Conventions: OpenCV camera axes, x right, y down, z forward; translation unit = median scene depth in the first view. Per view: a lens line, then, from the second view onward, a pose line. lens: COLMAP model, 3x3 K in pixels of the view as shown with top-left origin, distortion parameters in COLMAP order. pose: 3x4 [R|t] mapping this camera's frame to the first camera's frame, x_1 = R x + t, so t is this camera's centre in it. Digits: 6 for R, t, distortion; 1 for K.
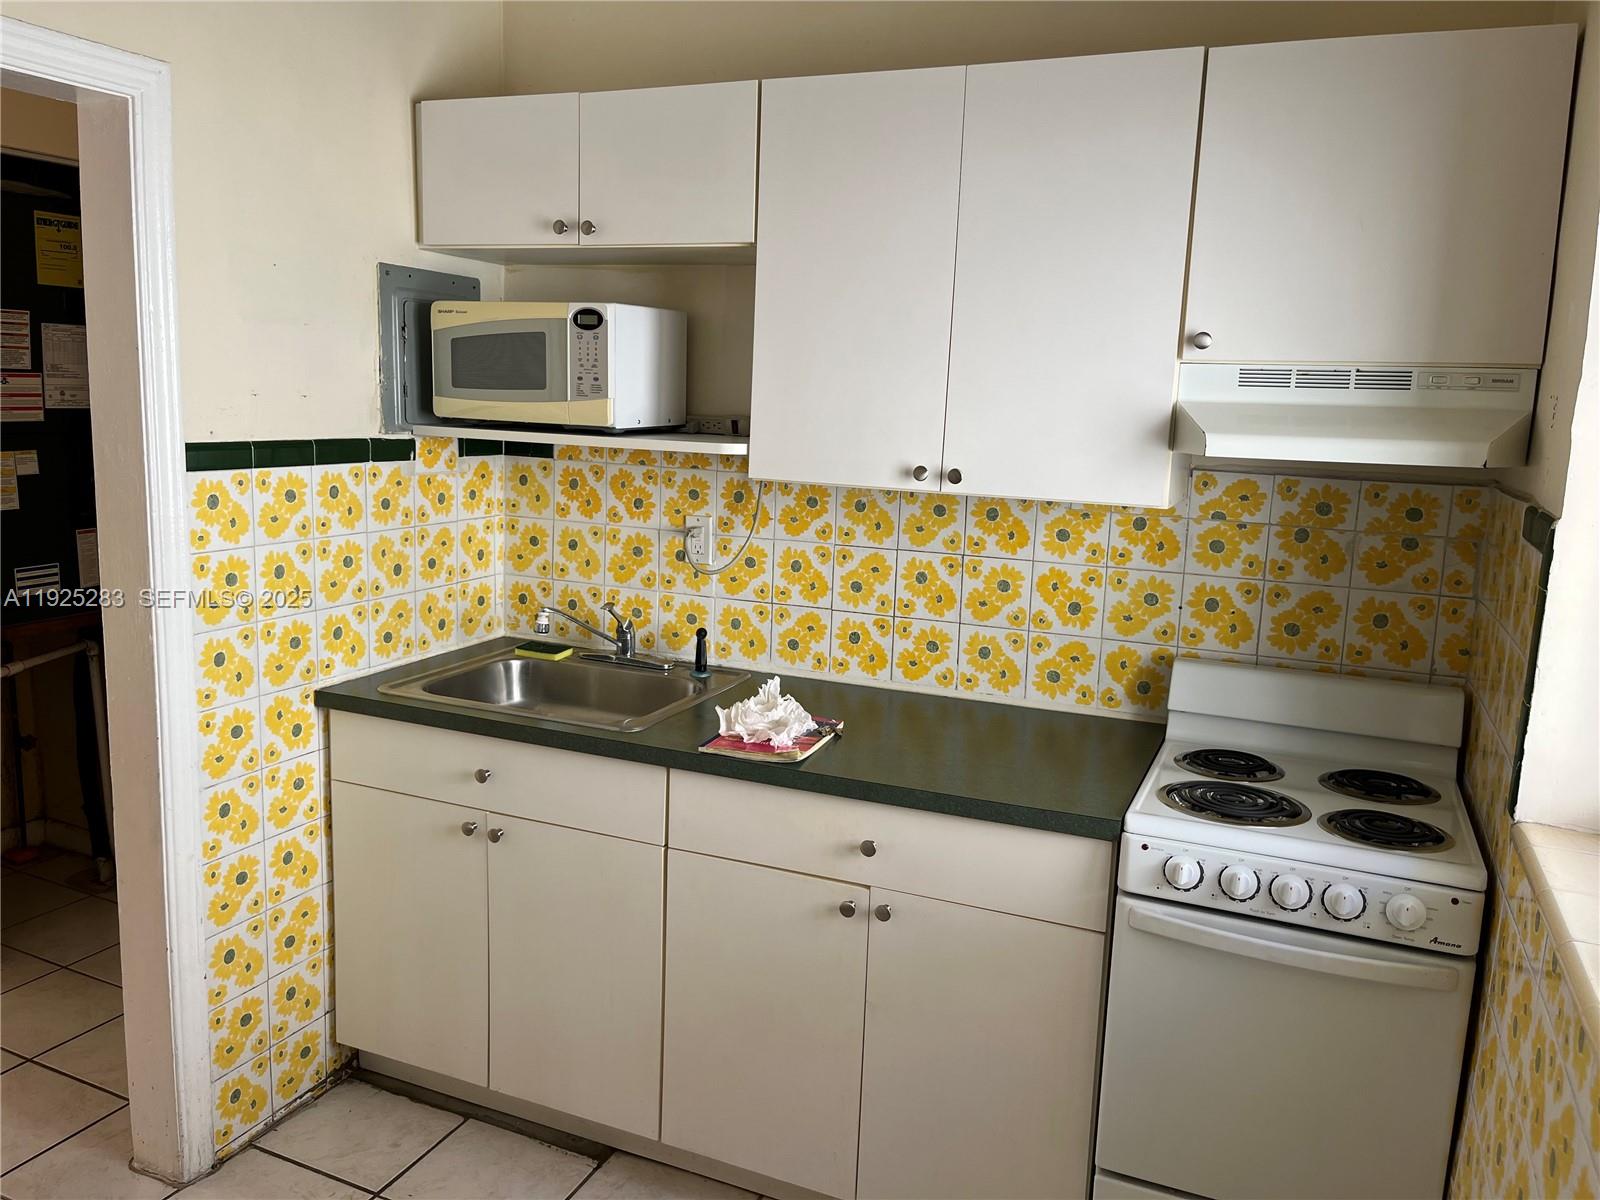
lens RADIAL K [[1226.0, 0, 792.4], [0, 1226.0, 594.4], [0, 0, 1]] dist [0.059229, -0.098338]
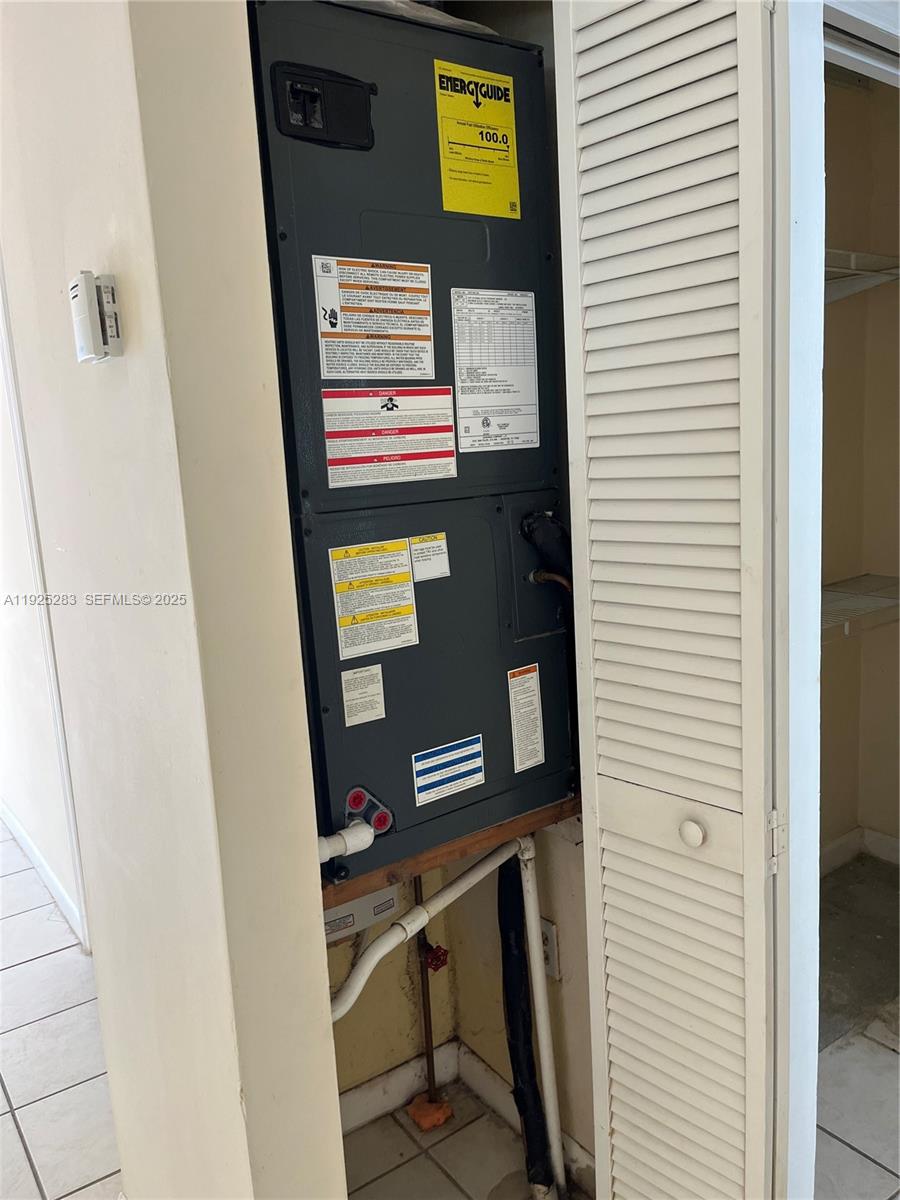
lens RADIAL K [[919.5, 0, 453.4], [0, 919.5, 596.1], [0, 0, 1]] dist [0.059229, -0.098338]
pose [[0.859795, 0.003435, -0.510628, -0.405549], [0.008169, 0.999757, 0.020482, -0.097579], [0.510575, -0.021781, 0.859558, 0.659636]]
